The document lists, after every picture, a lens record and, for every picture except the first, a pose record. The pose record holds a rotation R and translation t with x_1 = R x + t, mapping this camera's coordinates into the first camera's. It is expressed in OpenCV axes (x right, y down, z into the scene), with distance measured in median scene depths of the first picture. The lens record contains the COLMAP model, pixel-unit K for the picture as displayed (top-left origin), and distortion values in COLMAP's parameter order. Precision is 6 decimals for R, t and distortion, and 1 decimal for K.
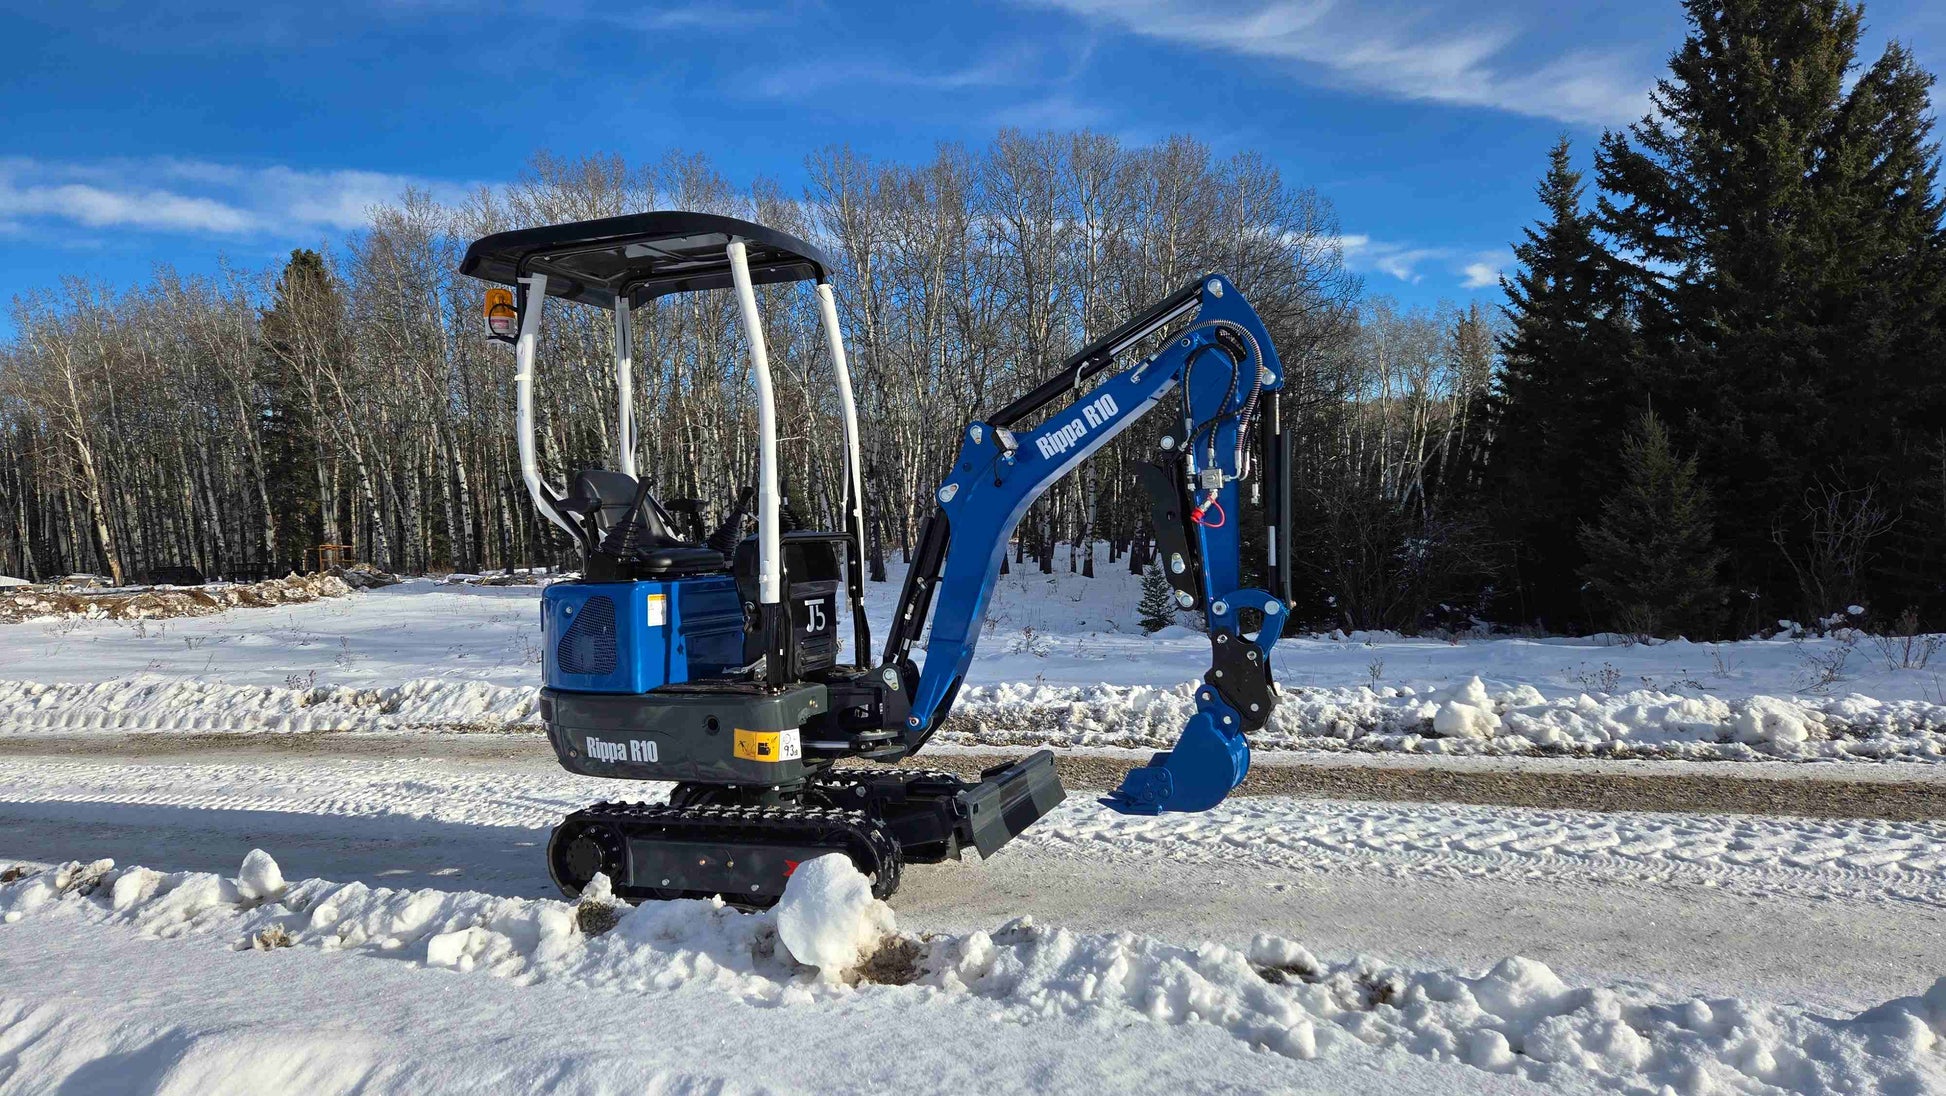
lens RADIAL K [[1288.1, 0, 954.6], [0, 1288.1, 540.4], [0, 0, 1]] dist [0.085649, -0.074346]
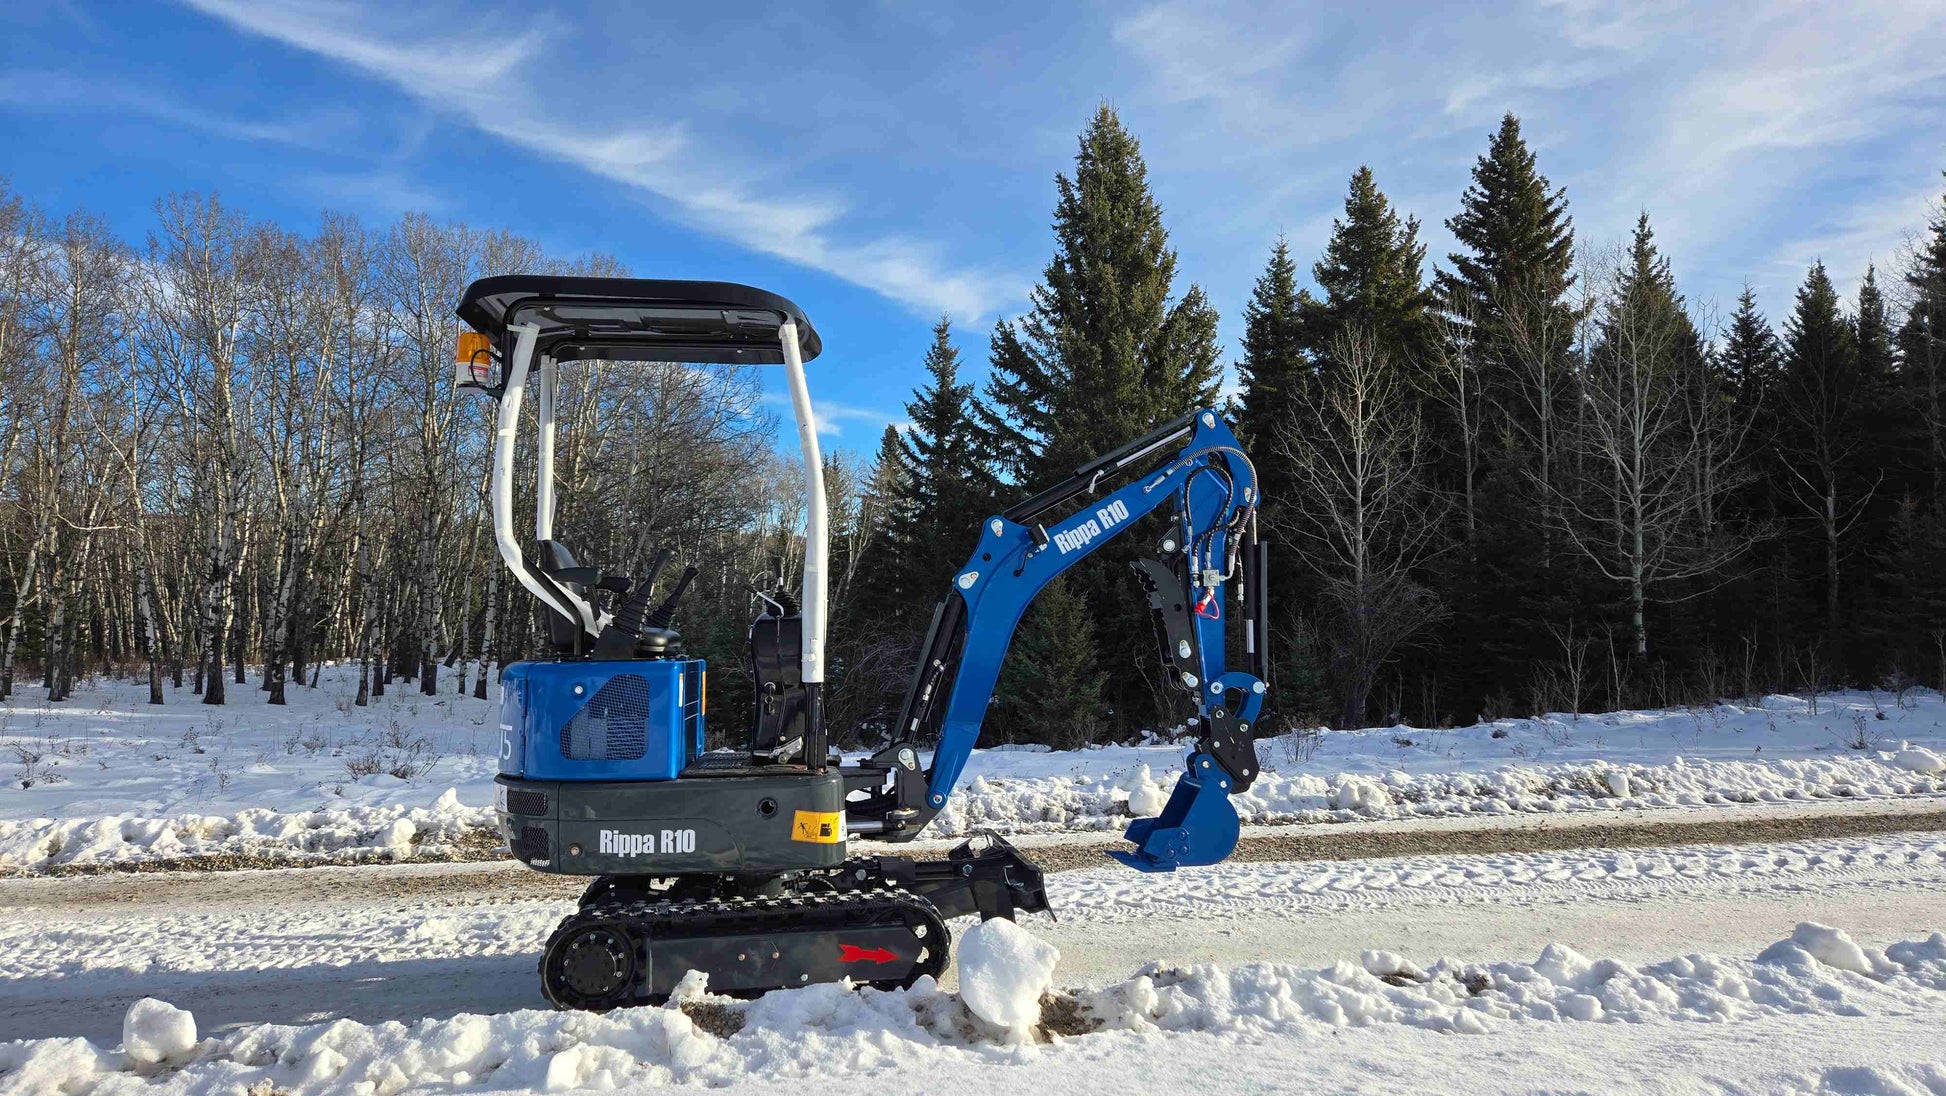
lens RADIAL K [[1288.1, 0, 974.4], [0, 1288.1, 543.5], [0, 0, 1]] dist [0.085649, -0.074346]
pose [[0.874005, 0.061737, 0.481980, -0.318496], [-0.016498, 0.995094, -0.097545, 0.022560], [-0.485637, 0.077303, 0.870736, 0.040209]]
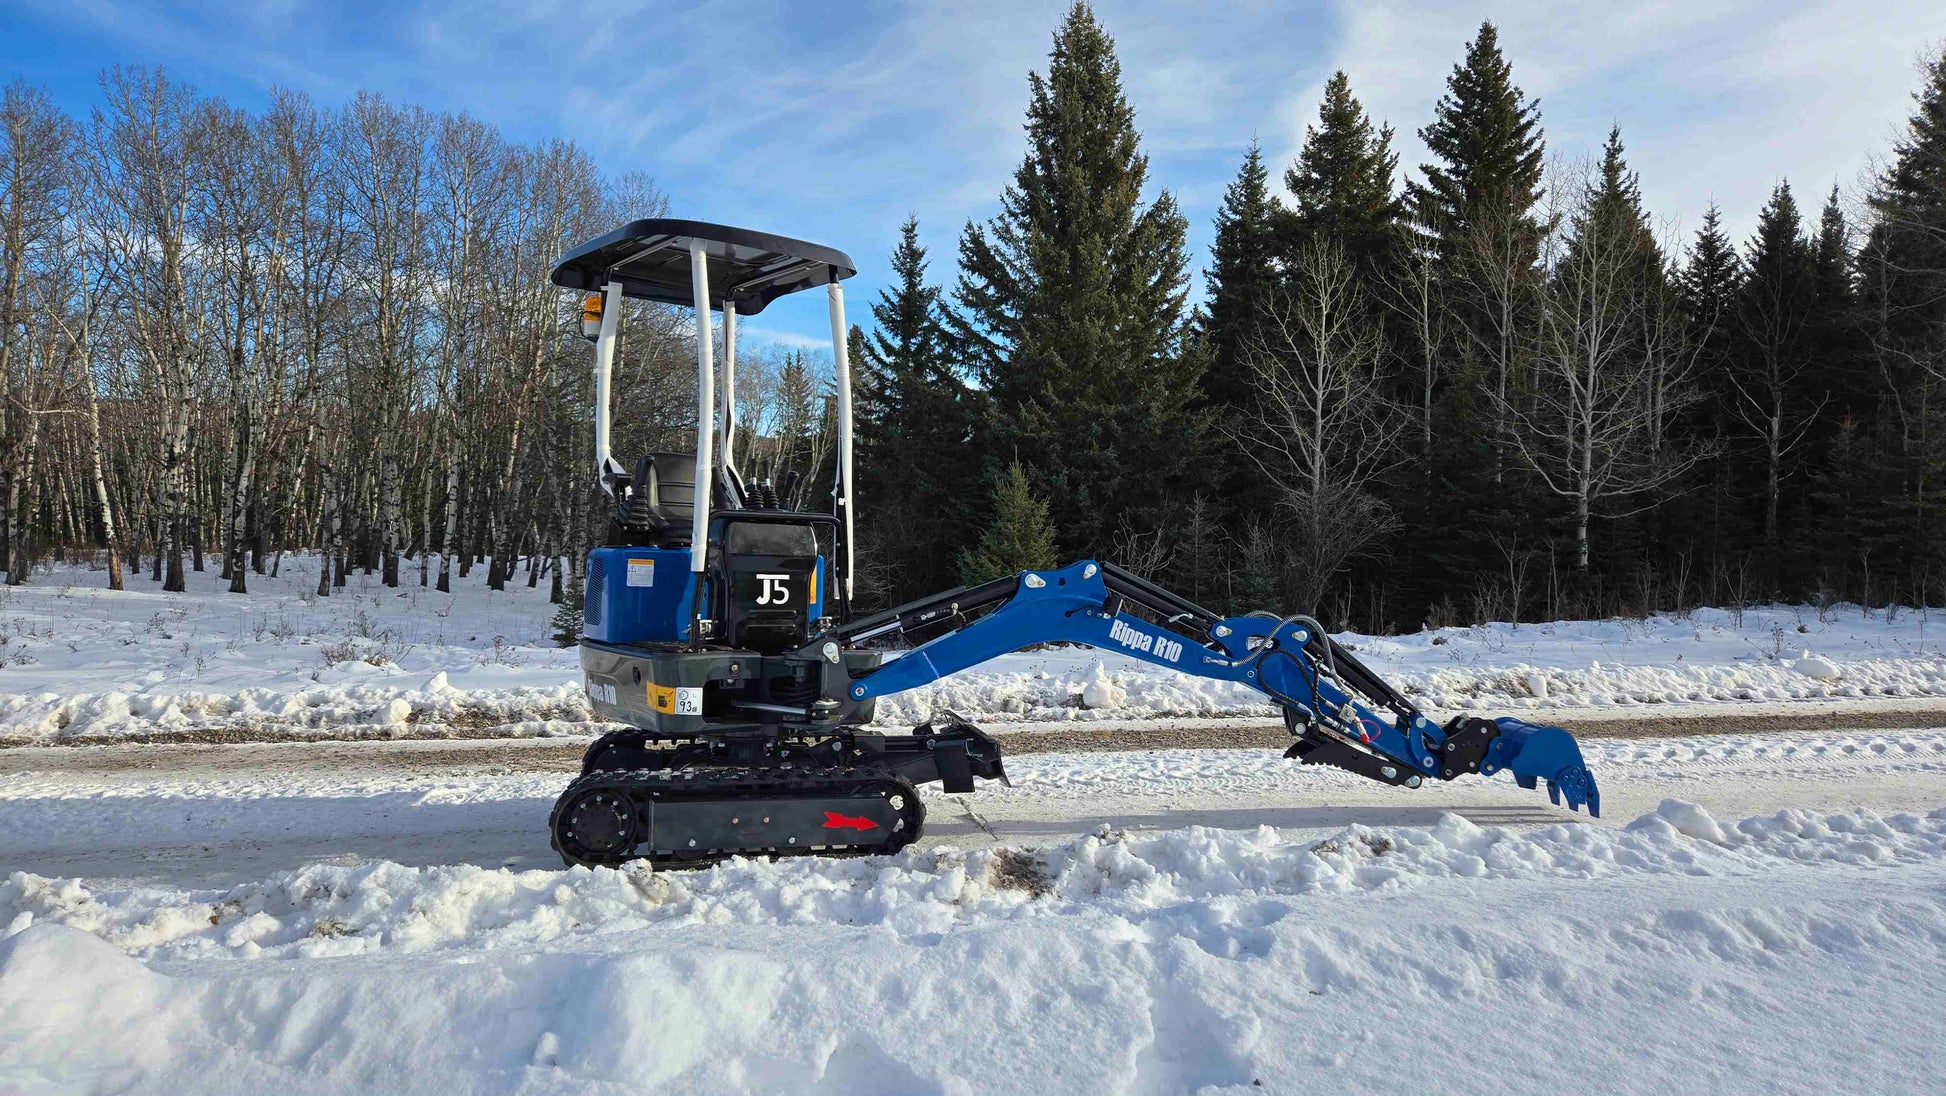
lens RADIAL K [[1288.1, 0, 970.3], [0, 1288.1, 552.4], [0, 0, 1]] dist [0.085649, -0.074346]
pose [[0.860044, 0.038384, 0.508773, -0.352128], [-0.034437, 0.999259, -0.017175, 0.025518], [-0.509056, -0.002749, 0.860729, -0.007840]]
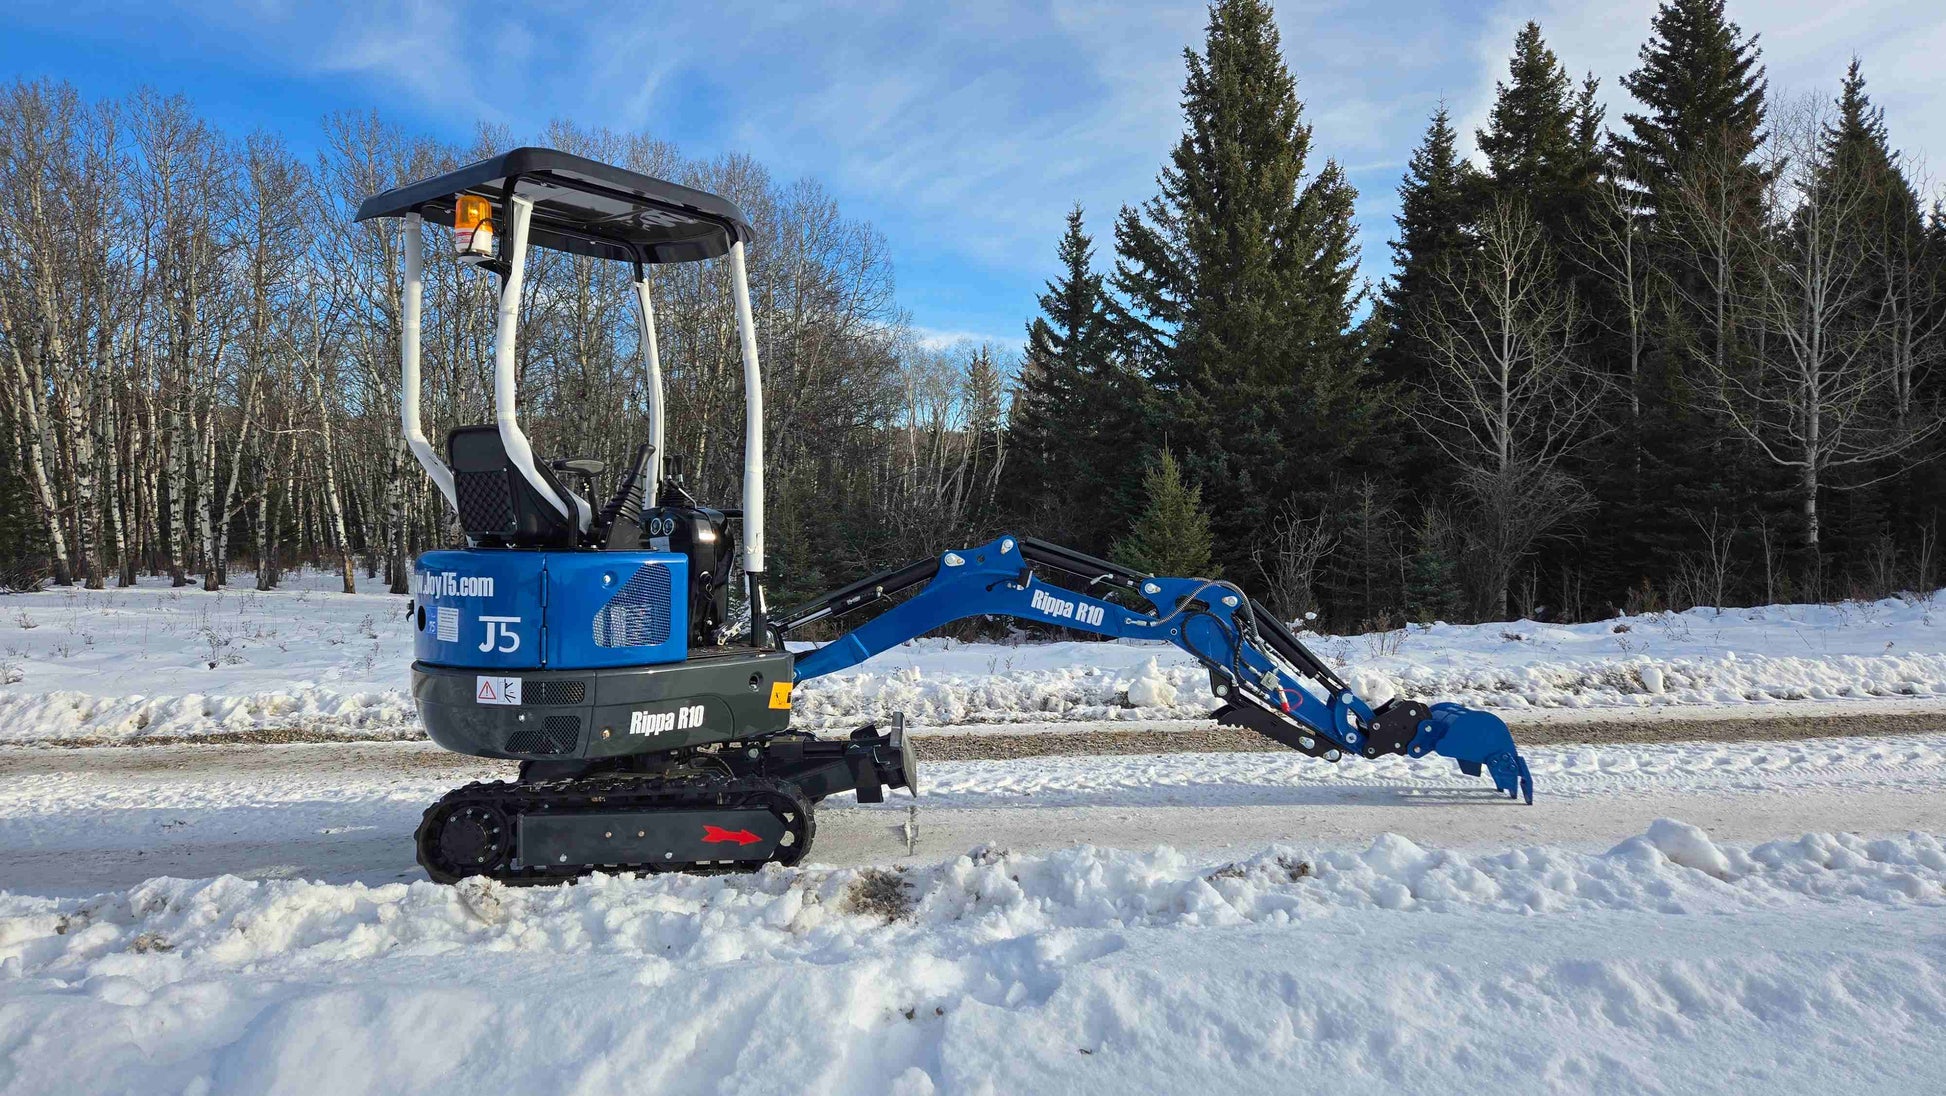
lens RADIAL K [[1288.1, 0, 977.5], [0, 1288.1, 537.9], [0, 0, 1]] dist [0.085649, -0.074346]
pose [[0.926748, 0.021372, 0.375076, -0.194159], [-0.015713, 0.999712, -0.018140, 0.020739], [-0.375356, 0.010918, 0.926817, -0.029462]]
